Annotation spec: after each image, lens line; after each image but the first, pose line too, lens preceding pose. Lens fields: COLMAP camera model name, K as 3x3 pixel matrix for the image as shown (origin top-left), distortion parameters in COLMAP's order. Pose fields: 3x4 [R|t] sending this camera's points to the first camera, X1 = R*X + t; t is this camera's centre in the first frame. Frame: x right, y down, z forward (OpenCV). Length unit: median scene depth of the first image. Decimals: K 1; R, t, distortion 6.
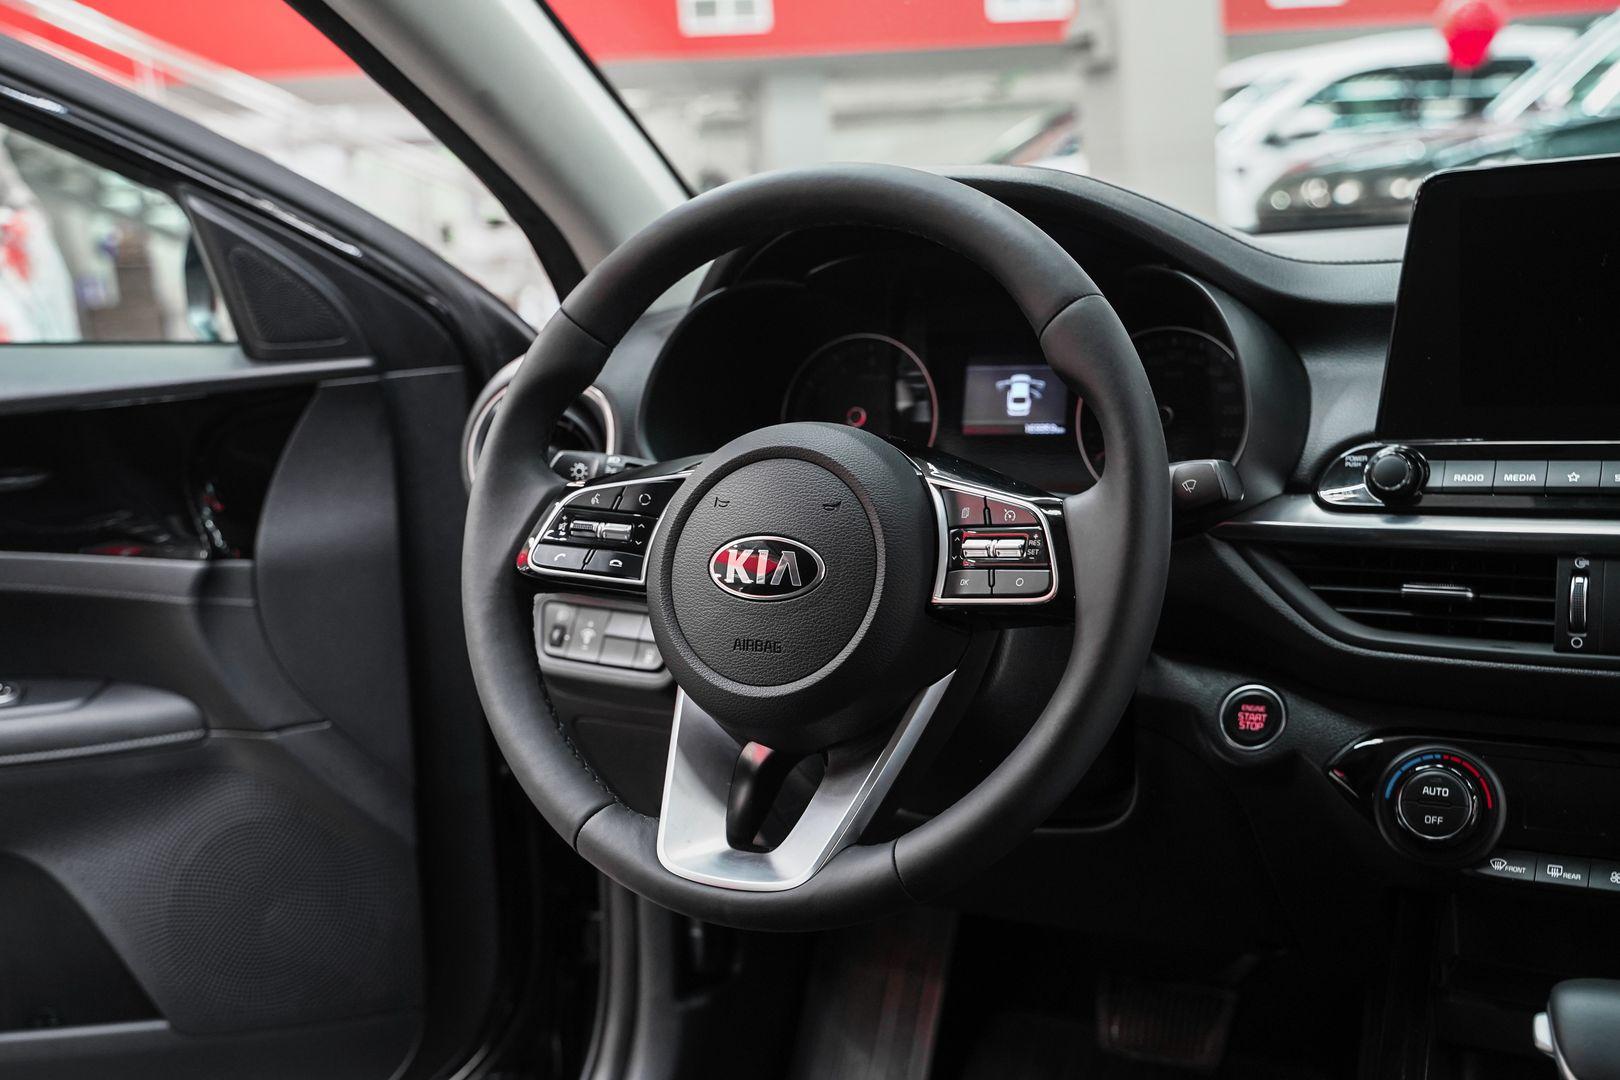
lens RADIAL K [[1827.1, 0, 788.2], [0, 1827.1, 527.9], [0, 0, 1]] dist [-0.000696, 0.000000]
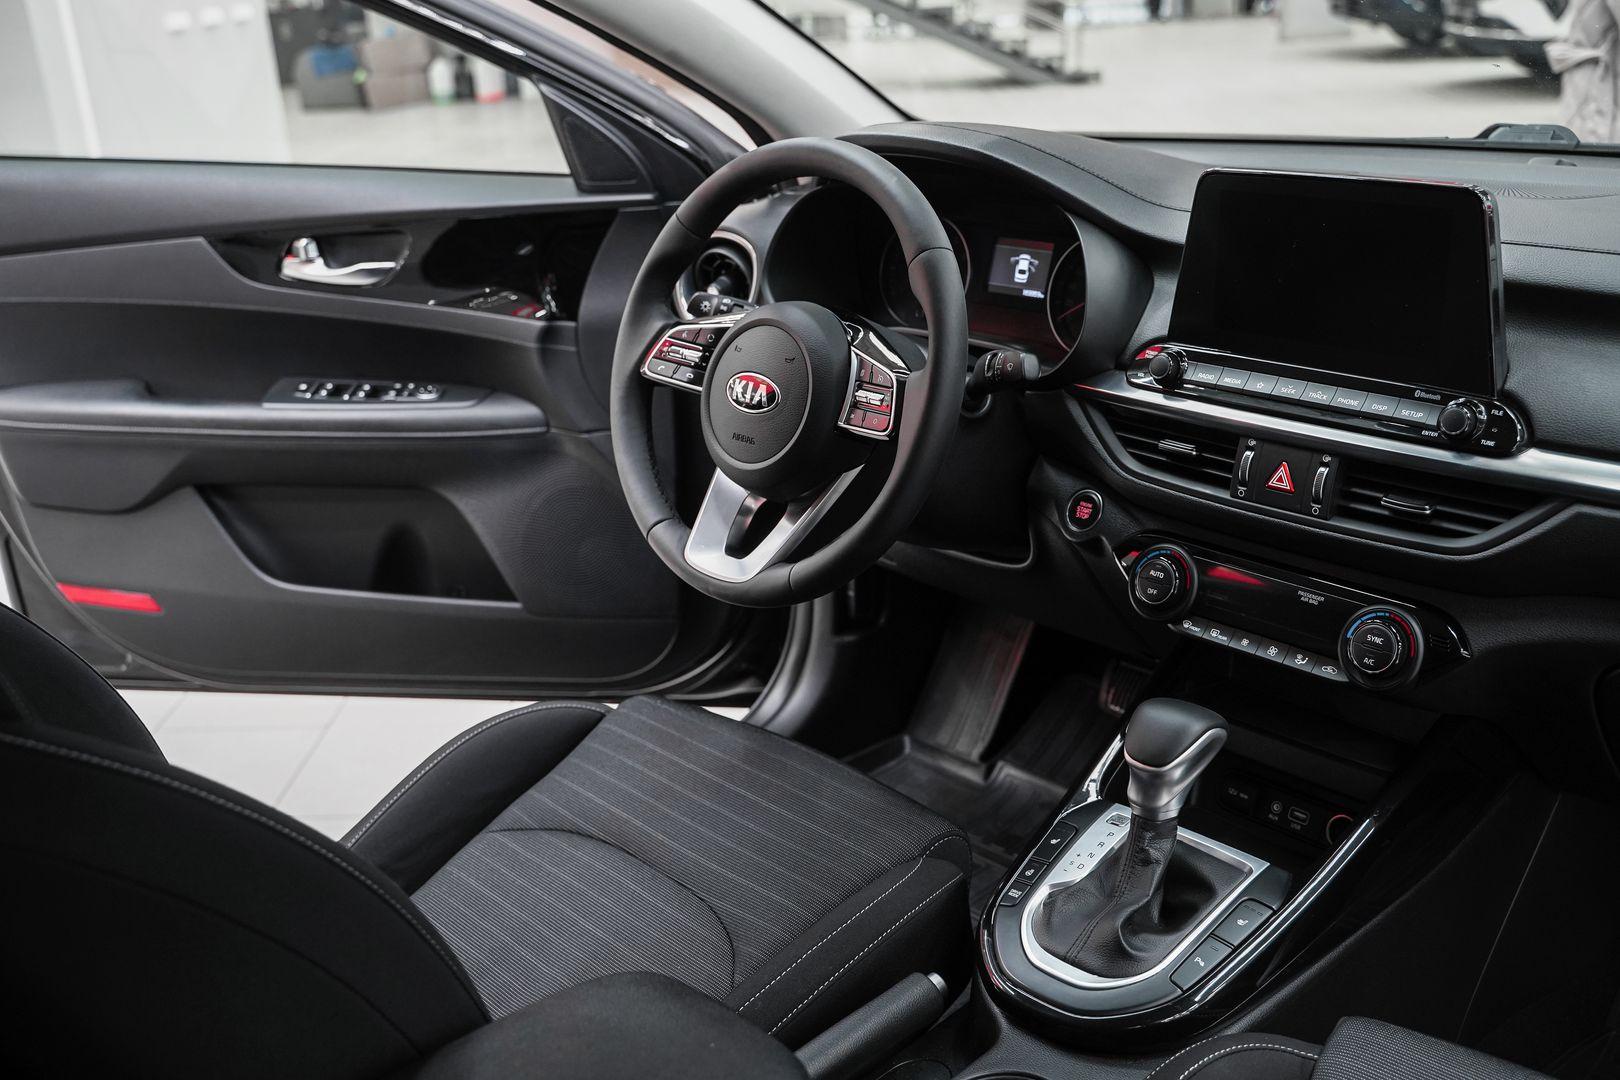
lens RADIAL K [[1616.1, 0, 812.7], [0, 1616.1, 535.5], [0, 0, 1]] dist [-0.025328, 0.000000]
pose [[0.952893, 0.122792, -0.277340, 0.431741], [-0.065125, 0.975891, 0.208316, -0.150255], [0.296233, -0.180441, 0.937916, -0.365085]]
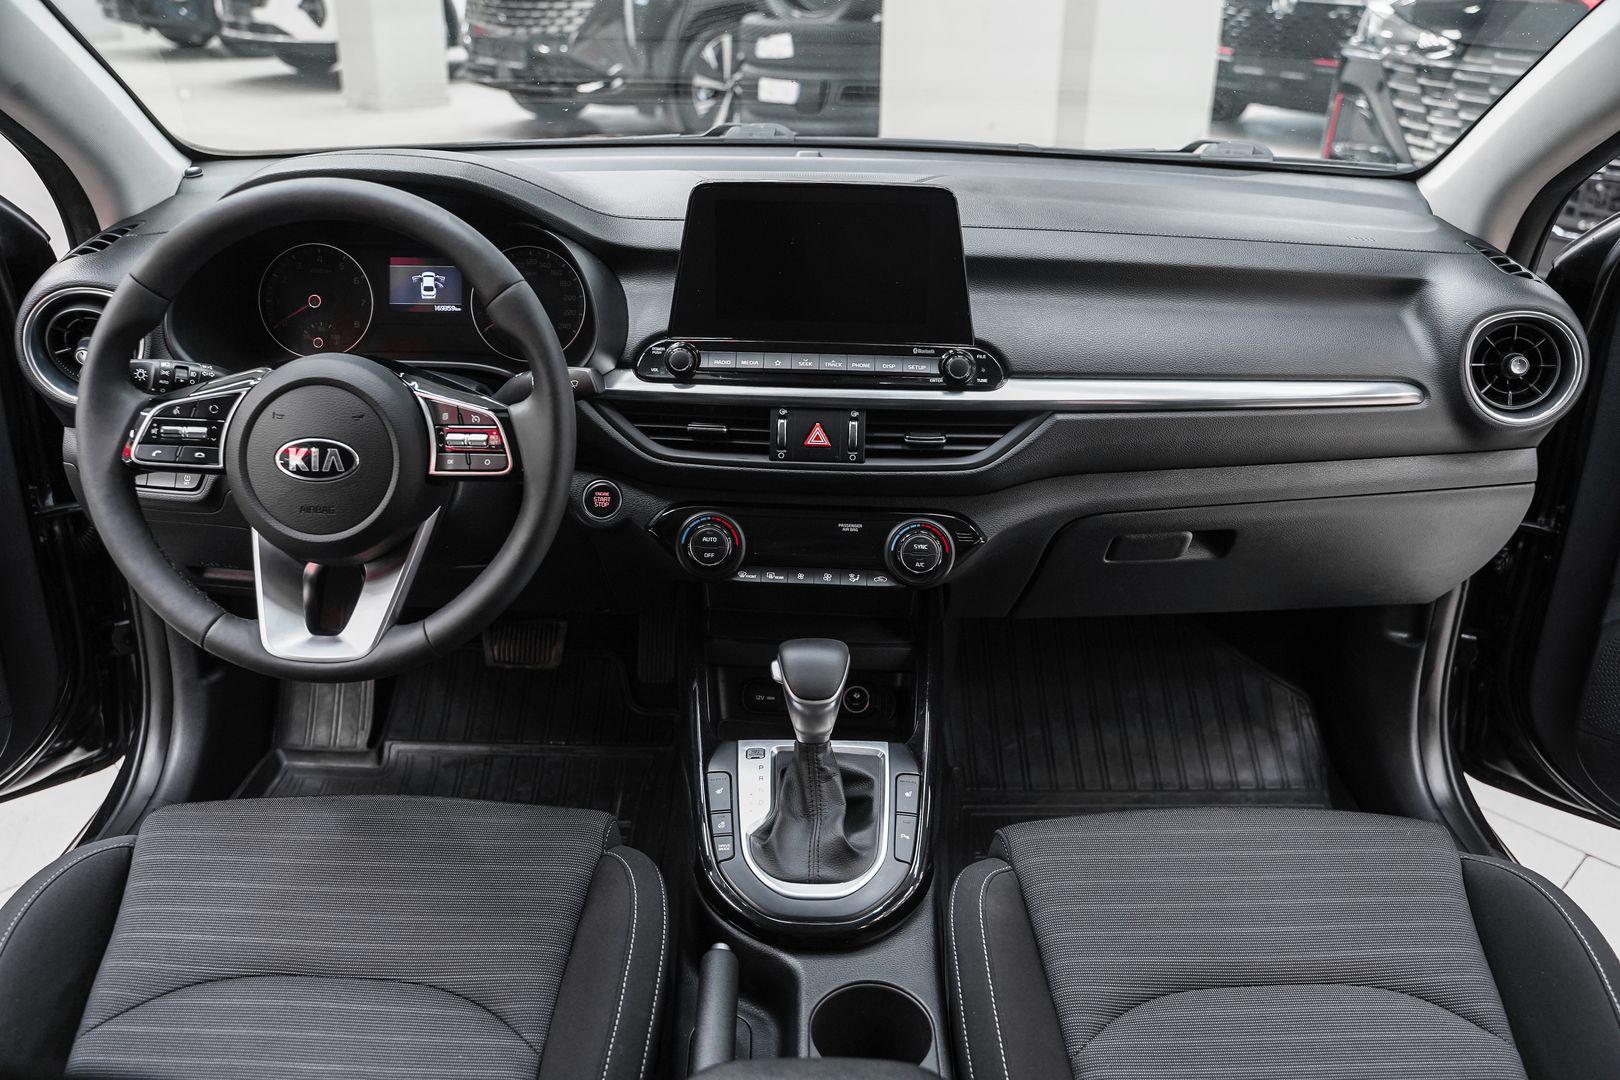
lens RADIAL K [[1302.9, 0, 806.9], [0, 1302.9, 546.4], [0, 0, 1]] dist [-0.126647, 0.096512]
pose [[0.874612, -0.129755, 0.467138, -0.152958], [0.002157, 0.964553, 0.263881, -0.177682], [-0.484819, -0.229786, 0.843889, -0.121866]]
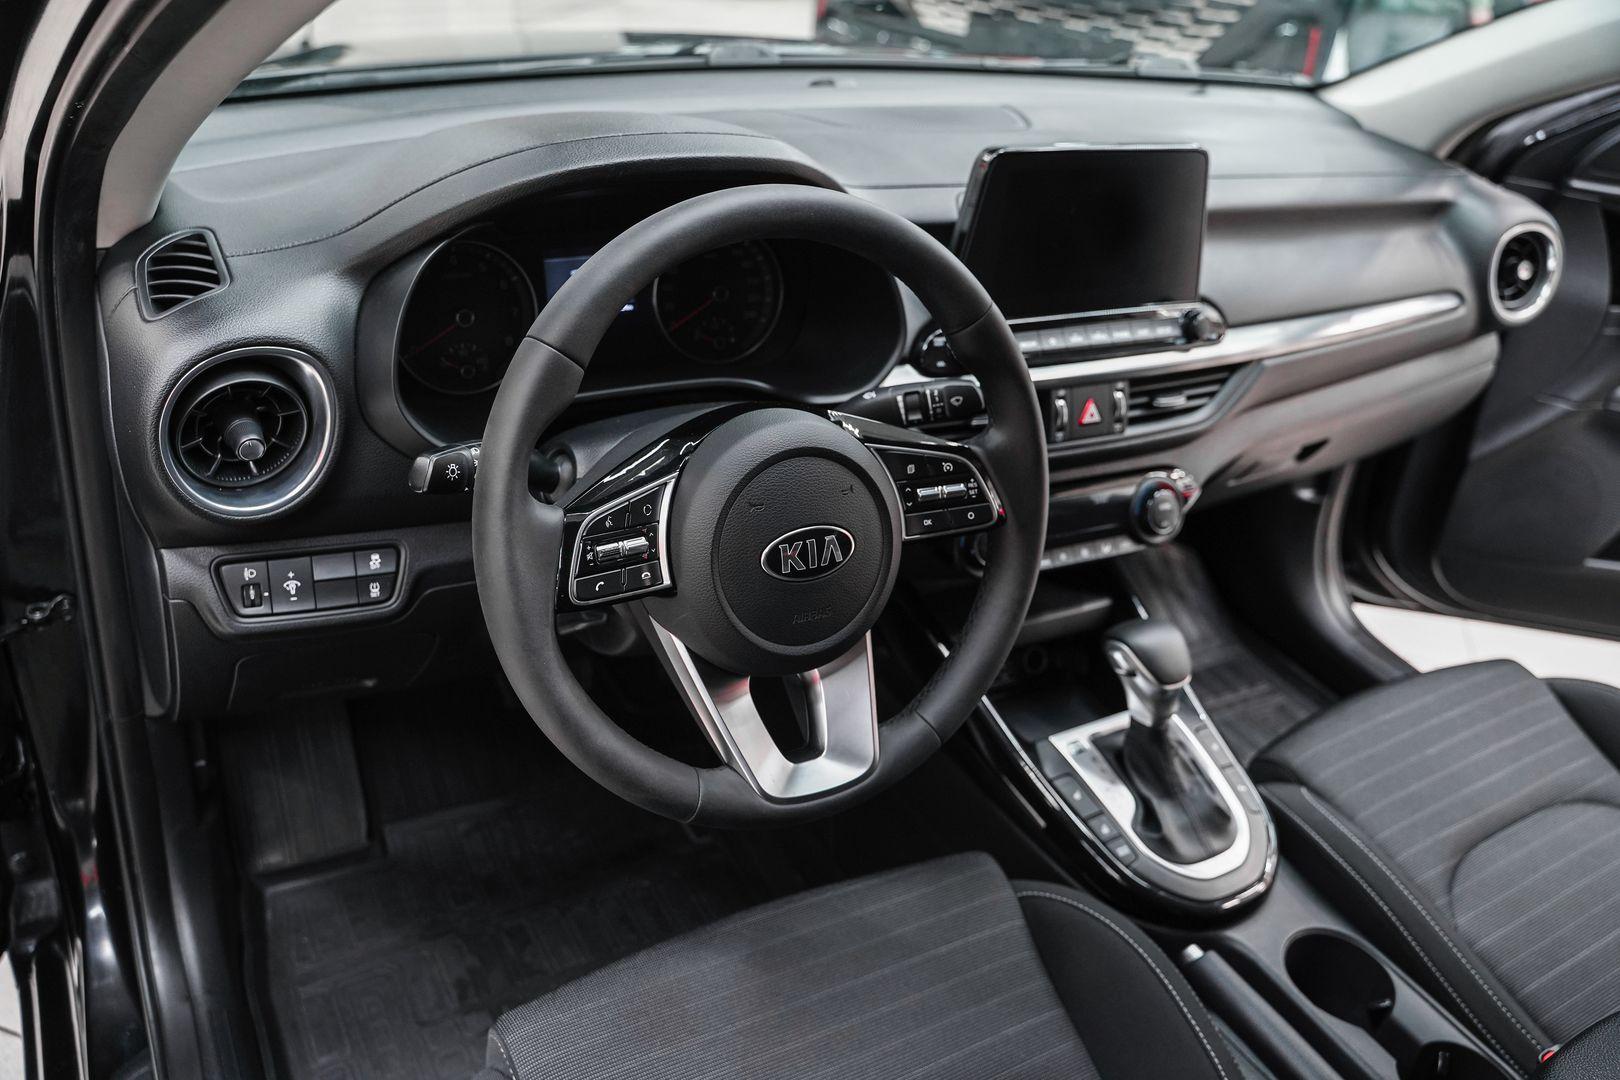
lens RADIAL K [[1302.9, 0, 800.2], [0, 1302.9, 534.4], [0, 0, 1]] dist [-0.126647, 0.096512]
pose [[0.529037, -0.319804, 0.786031, -0.637639], [0.005383, 0.927516, 0.373745, -0.287942], [-0.848582, -0.193494, 0.492412, 0.539745]]
